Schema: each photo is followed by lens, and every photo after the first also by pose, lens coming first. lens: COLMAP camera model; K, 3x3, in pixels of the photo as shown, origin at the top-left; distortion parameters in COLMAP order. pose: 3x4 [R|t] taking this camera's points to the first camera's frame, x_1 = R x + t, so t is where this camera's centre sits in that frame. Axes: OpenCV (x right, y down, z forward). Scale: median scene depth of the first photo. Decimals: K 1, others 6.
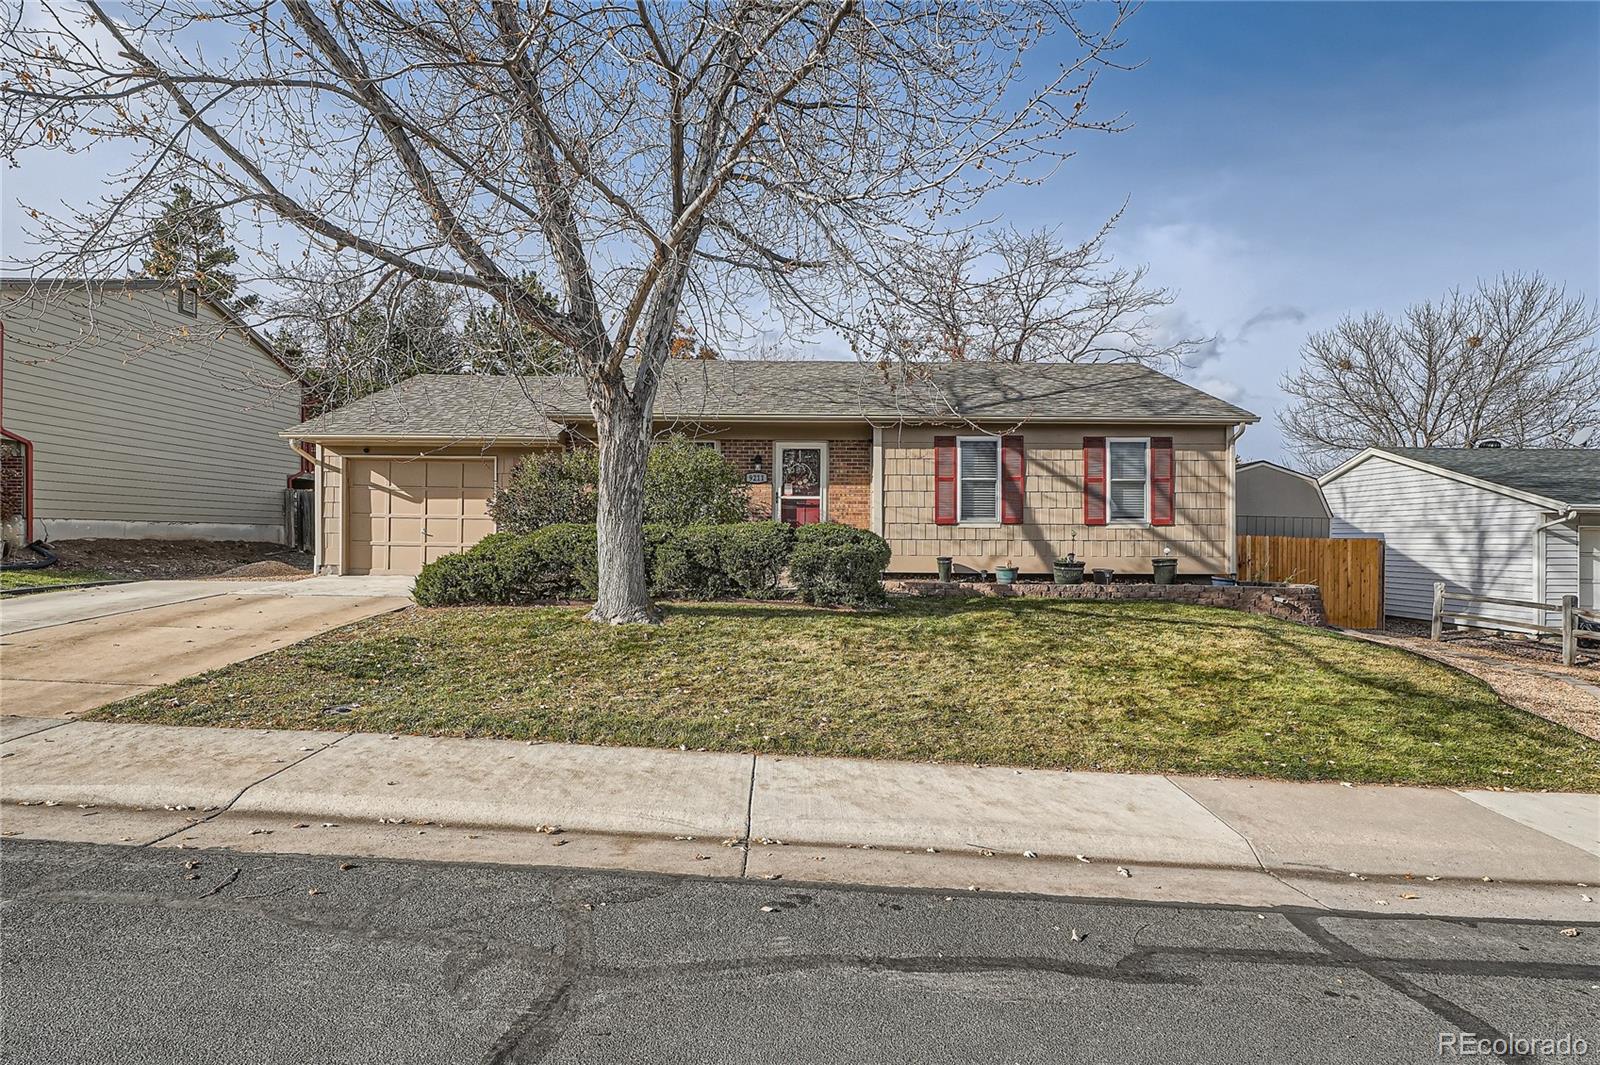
lens RADIAL K [[773.8, 0, 801.5], [0, 773.8, 530.2], [0, 0, 1]] dist [-0.001081, 0.000590]
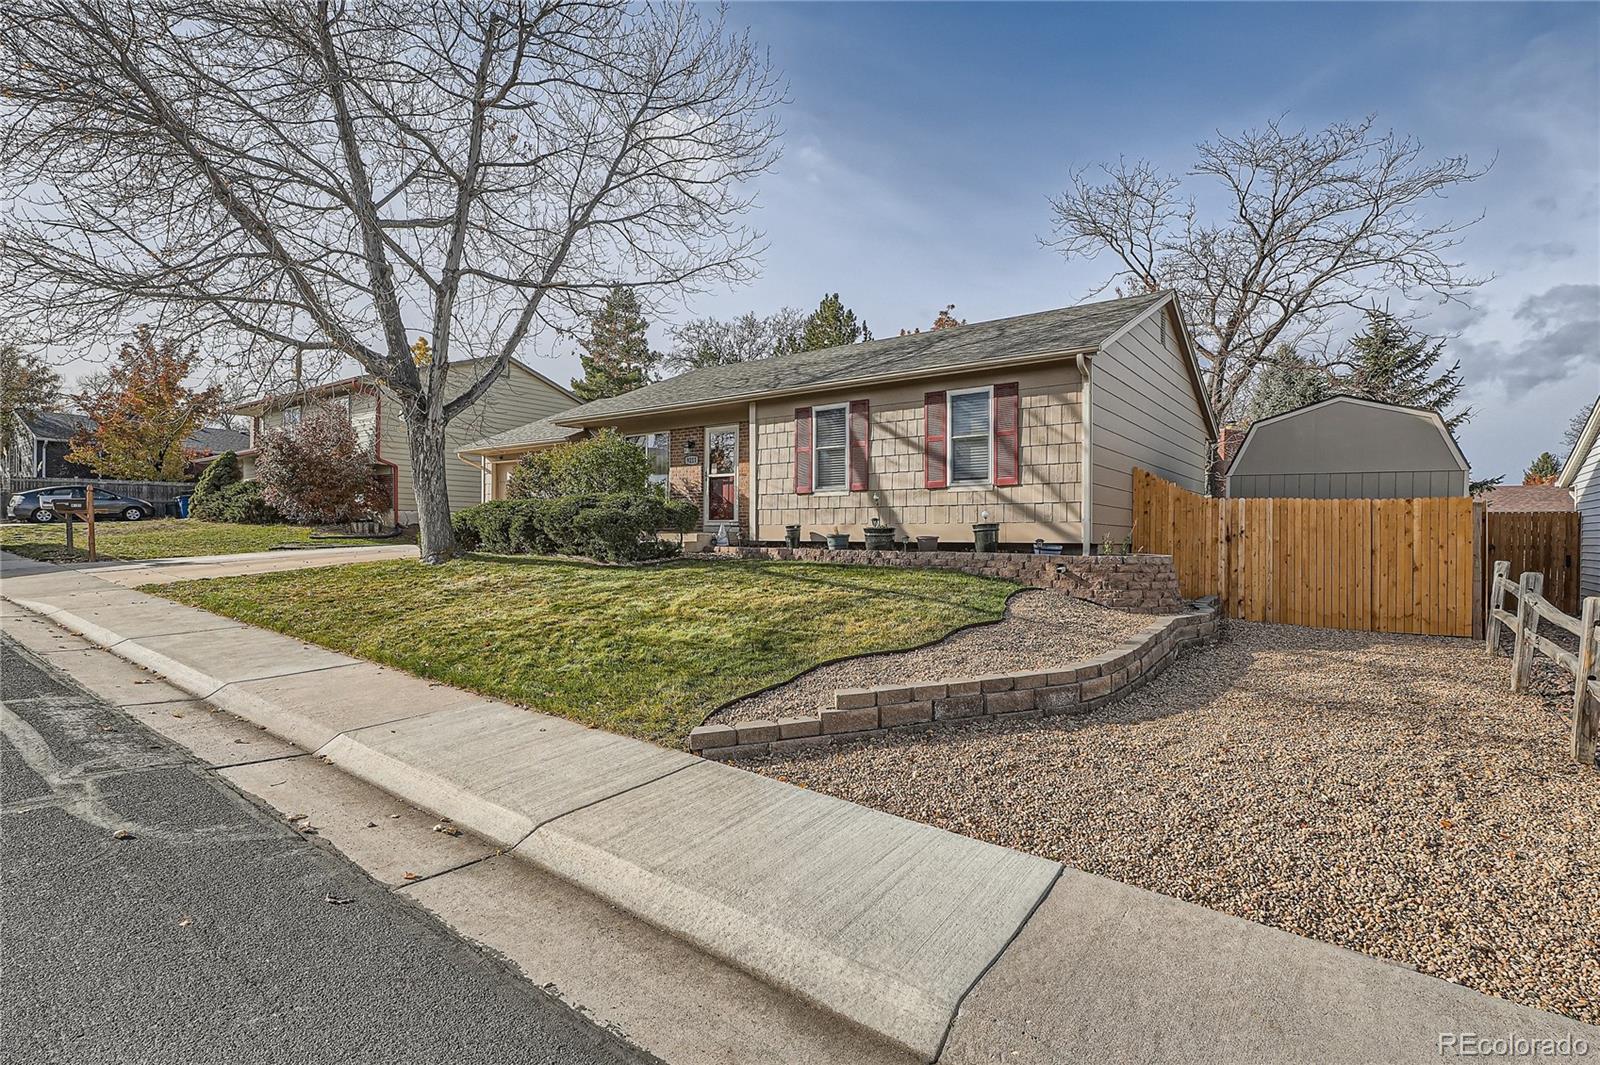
lens RADIAL K [[773.8, 0, 795.1], [0, 773.8, 536.0], [0, 0, 1]] dist [-0.001081, 0.000590]
pose [[0.797626, -0.002332, -0.603147, 0.794590], [0.004382, 0.999989, 0.001929, 0.046241], [0.603136, -0.004181, 0.797628, 0.174869]]
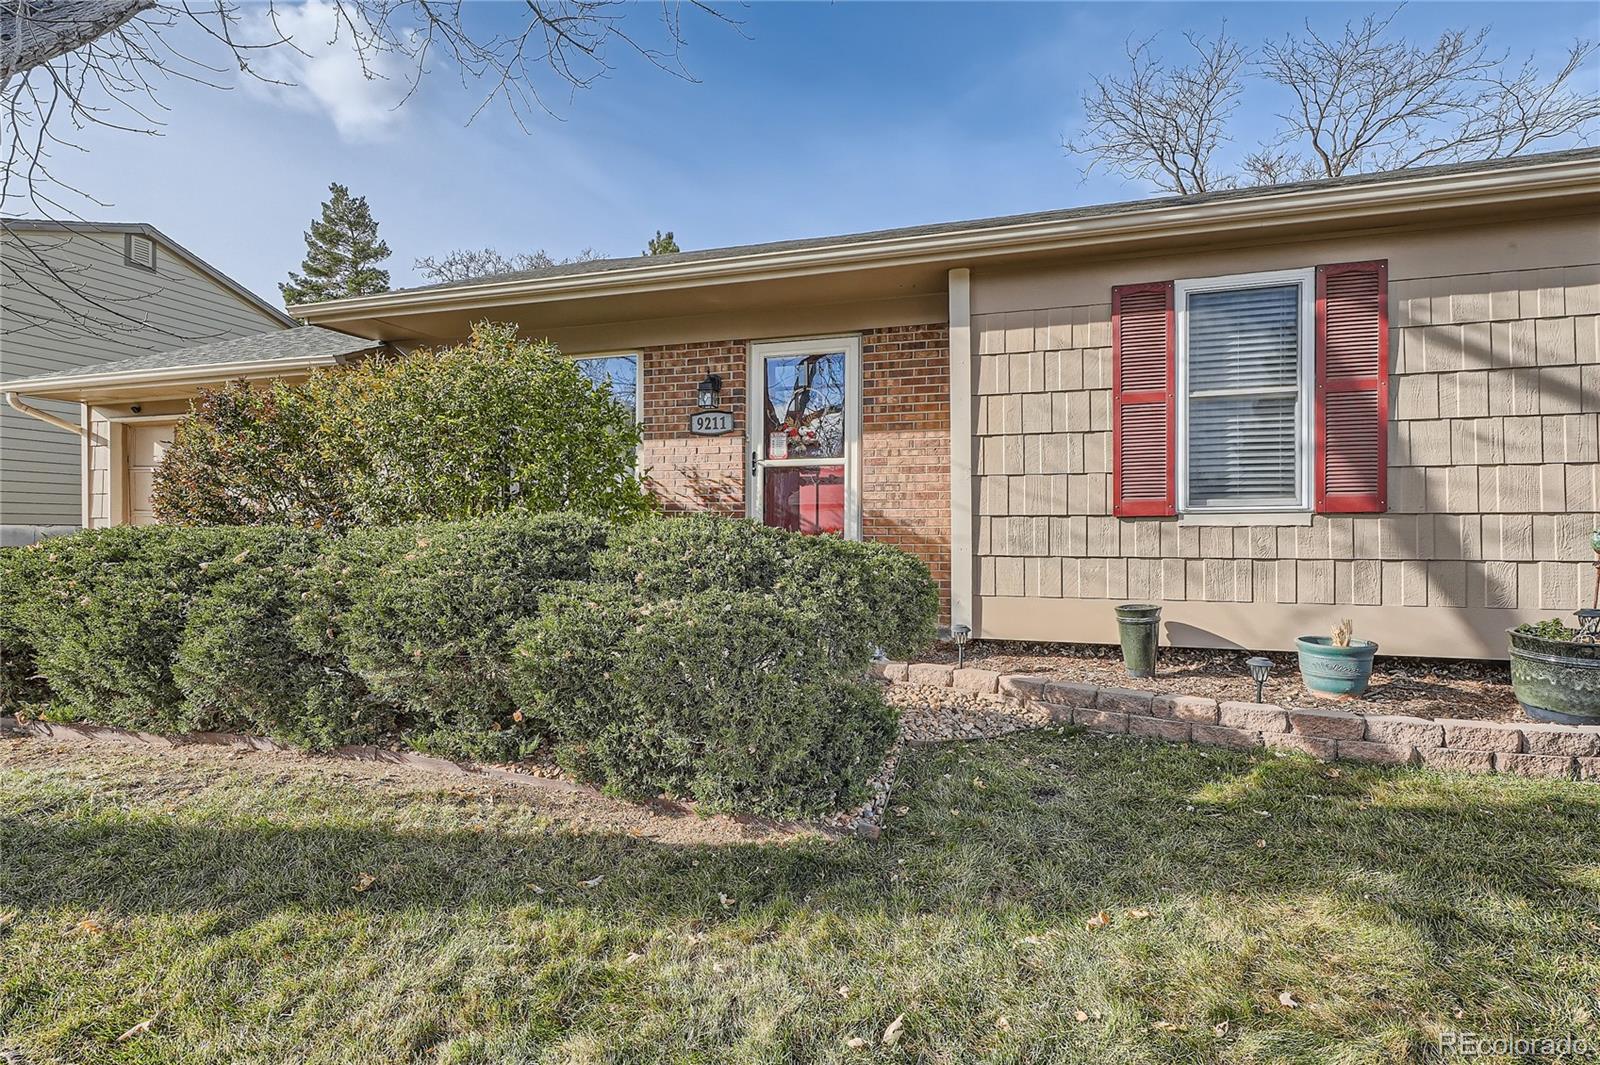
lens RADIAL K [[773.8, 0, 796.1], [0, 773.8, 529.6], [0, 0, 1]] dist [-0.001081, 0.000590]
pose [[0.953443, -0.006066, -0.301512, 0.137828], [0.007063, 0.999973, 0.002214, -0.003730], [0.301491, -0.004241, 0.953460, 0.588368]]
